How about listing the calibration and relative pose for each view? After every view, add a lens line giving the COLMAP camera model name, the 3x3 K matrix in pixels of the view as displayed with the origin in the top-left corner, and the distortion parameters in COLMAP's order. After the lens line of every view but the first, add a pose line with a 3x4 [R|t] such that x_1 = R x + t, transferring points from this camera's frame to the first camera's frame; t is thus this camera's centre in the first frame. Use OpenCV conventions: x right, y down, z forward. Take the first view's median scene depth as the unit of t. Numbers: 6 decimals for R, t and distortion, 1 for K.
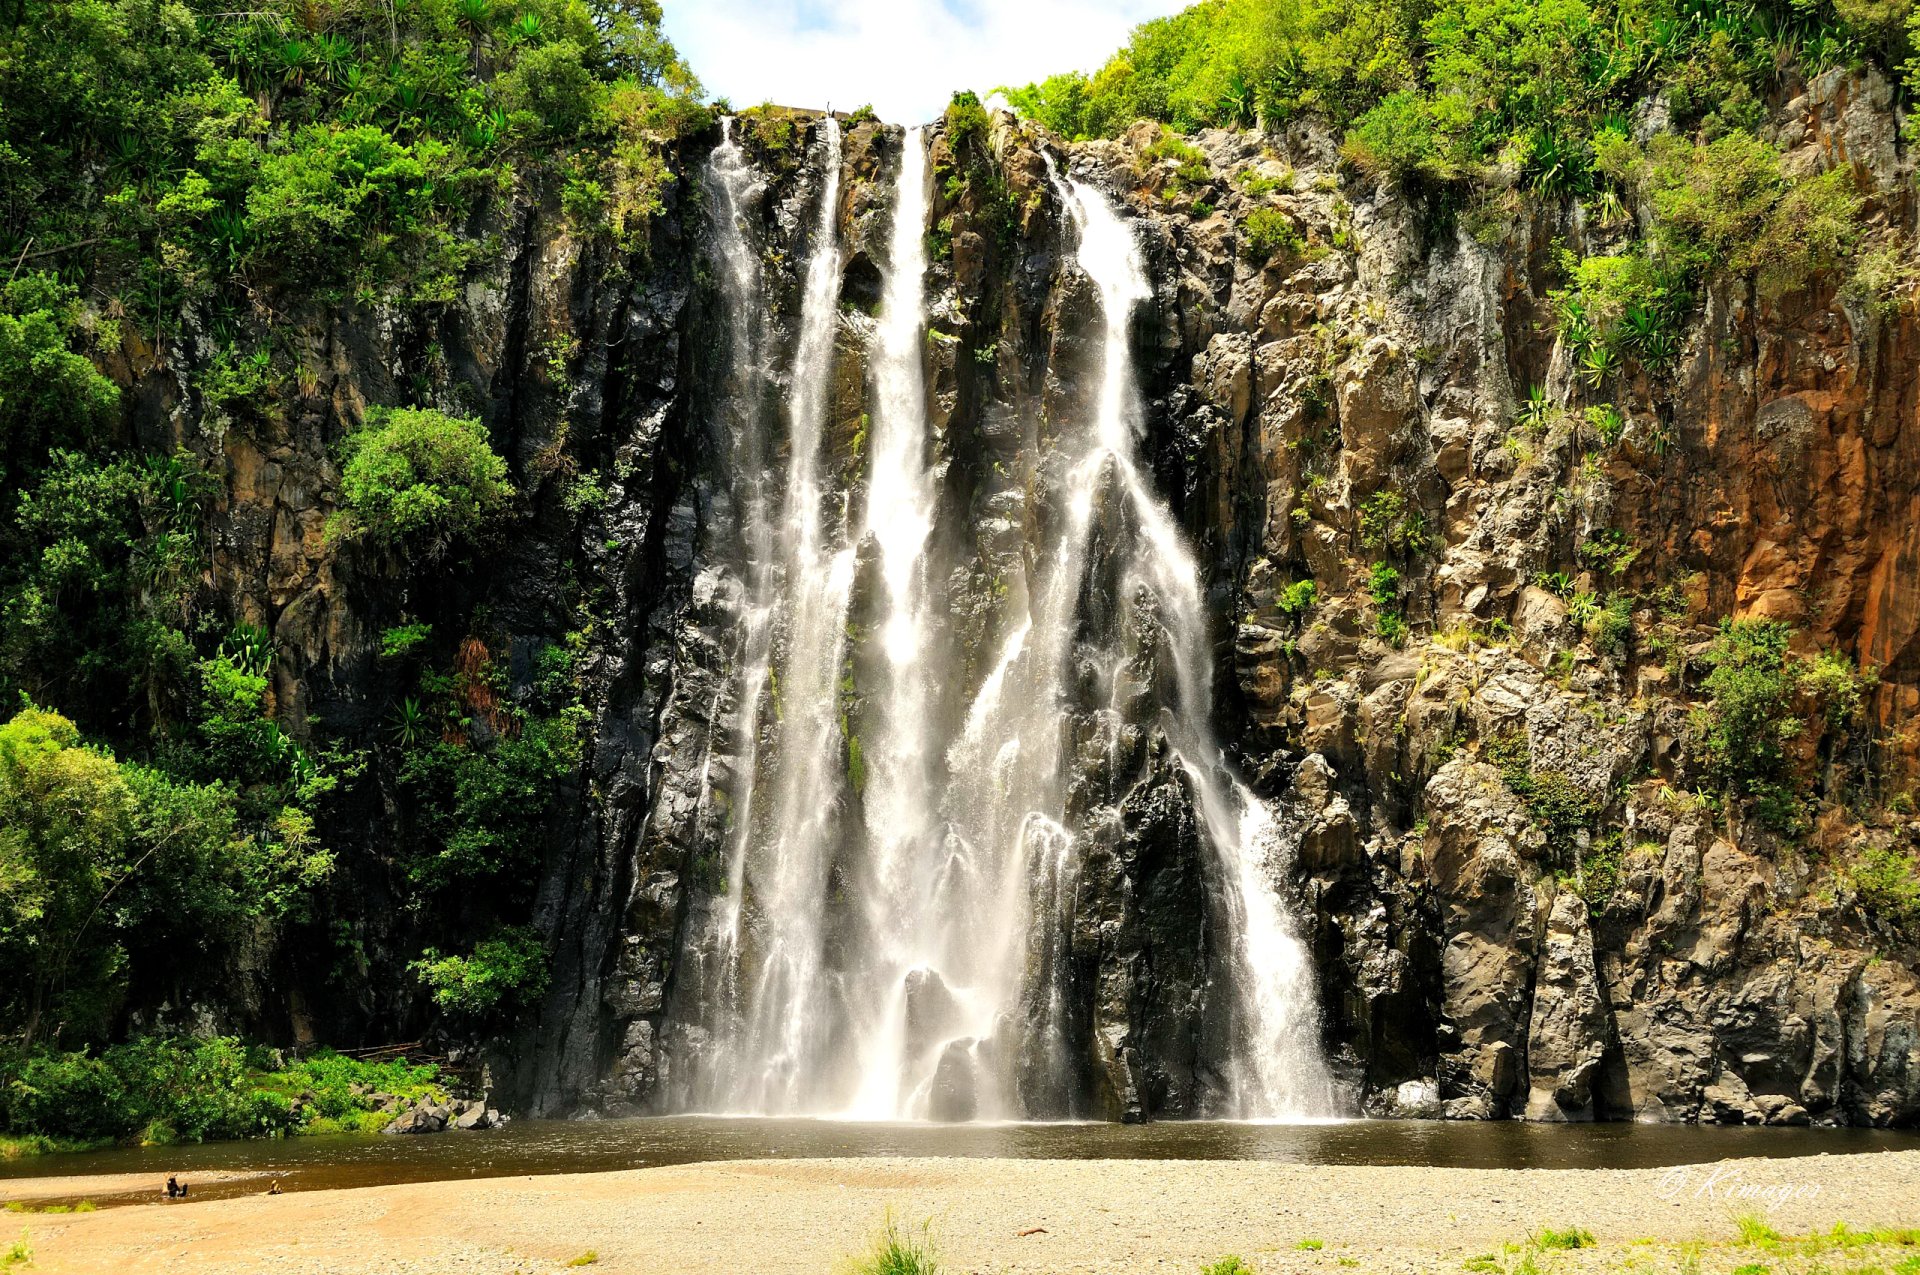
lens RADIAL K [[1369.2, 0, 963.2], [0, 1369.2, 672.0], [0, 0, 1]] dist [0.003172, 0.004657]
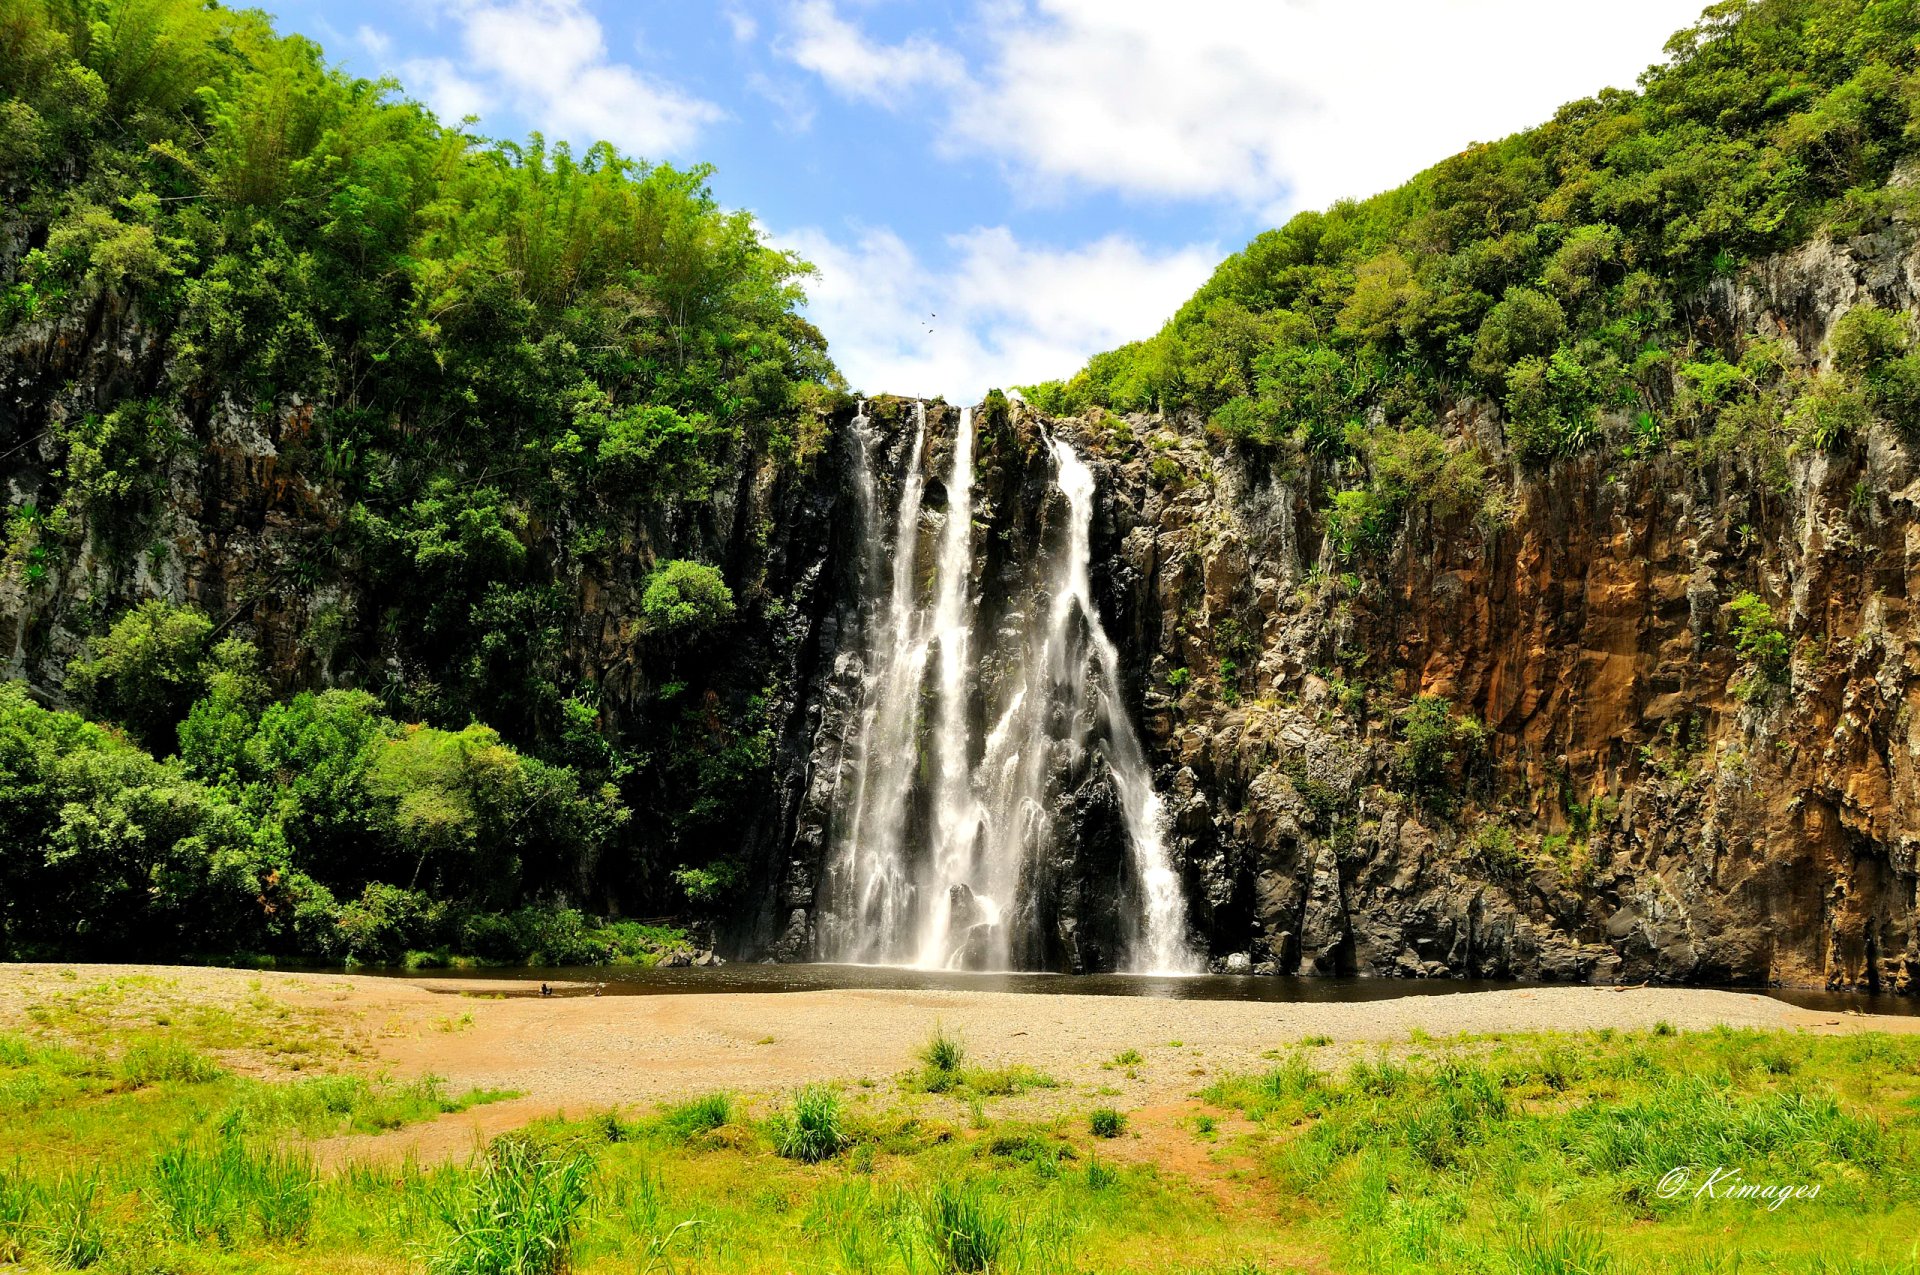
lens RADIAL K [[1369.2, 0, 963.2], [0, 1369.2, 672.0], [0, 0, 1]] dist [0.003172, 0.004657]
pose [[0.999464, 0.022520, -0.023752, 0.009945], [-0.023435, 0.998966, -0.038964, 0.013830], [0.022850, 0.039500, 0.998958, -0.773695]]
